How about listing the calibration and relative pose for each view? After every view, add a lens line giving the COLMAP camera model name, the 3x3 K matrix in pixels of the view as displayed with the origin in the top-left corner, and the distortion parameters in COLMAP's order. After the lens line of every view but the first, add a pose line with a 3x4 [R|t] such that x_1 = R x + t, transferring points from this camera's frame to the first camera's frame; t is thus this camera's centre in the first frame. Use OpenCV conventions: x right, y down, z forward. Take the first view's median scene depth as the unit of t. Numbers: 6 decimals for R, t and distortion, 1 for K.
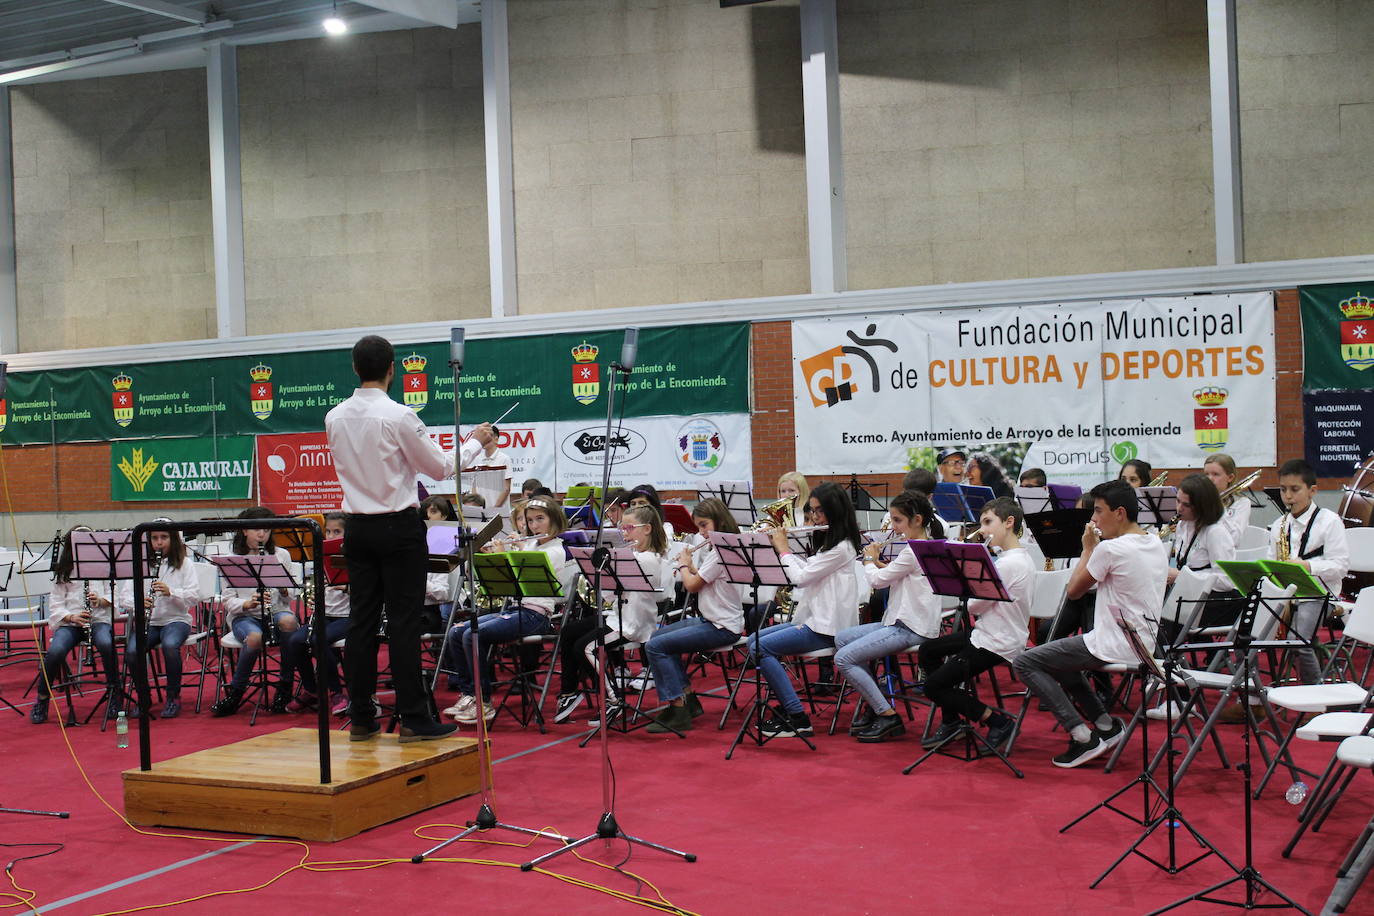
lens RADIAL K [[1790.8, 0, 687.0], [0, 1790.8, 458.0], [0, 0, 1]] dist [-0.065443, 0.085830]
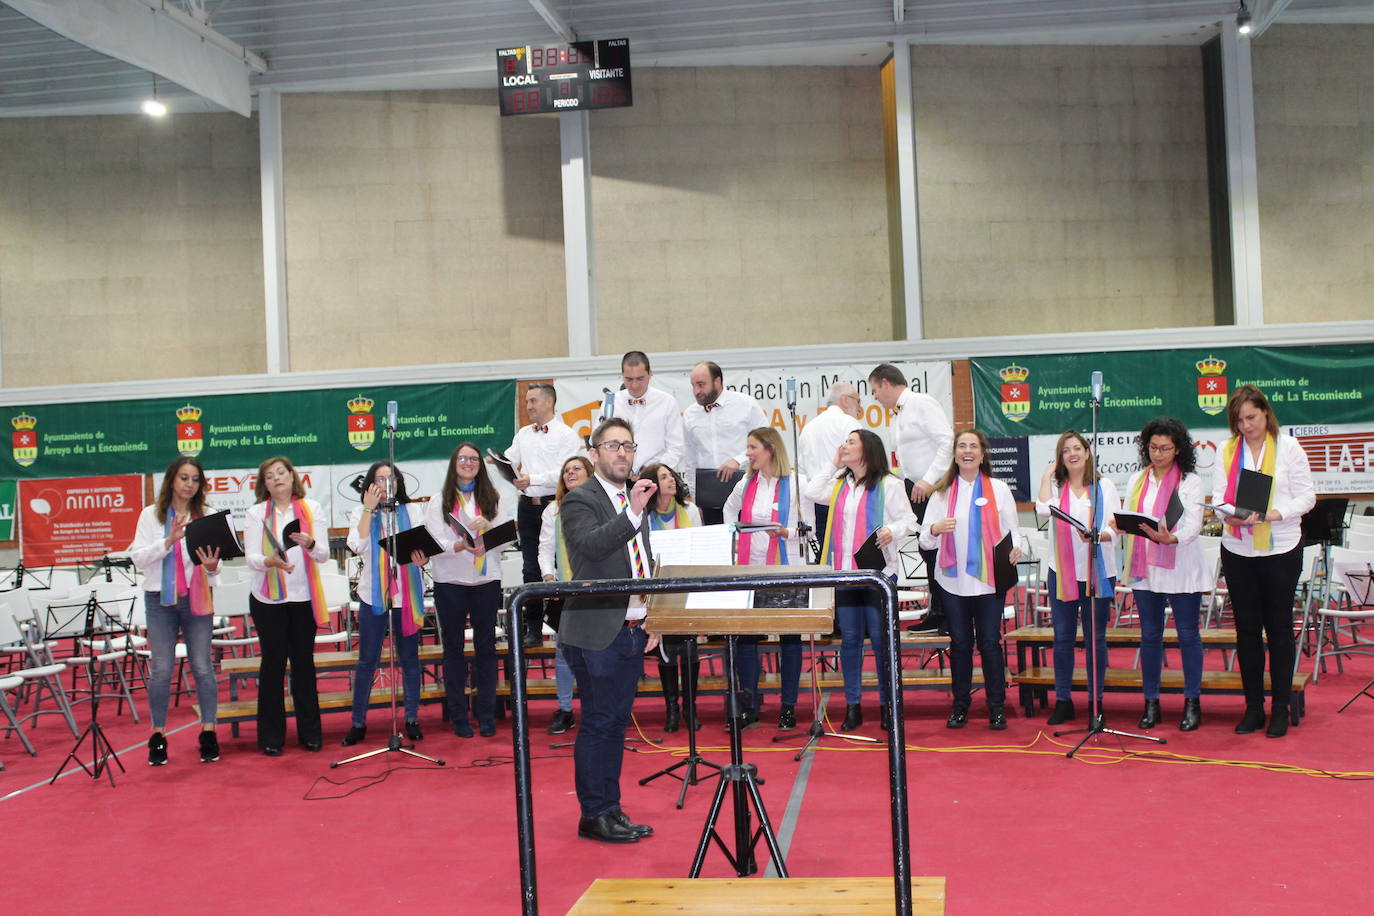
lens RADIAL K [[1576.7, 0, 687.0], [0, 1576.7, 458.0], [0, 0, 1]] dist [-0.097918, 0.134572]
pose [[0.940867, -0.001326, 0.338773, -0.207091], [0.012760, 0.999421, -0.031527, 0.009561], [-0.338535, 0.033985, 0.940340, -0.014999]]
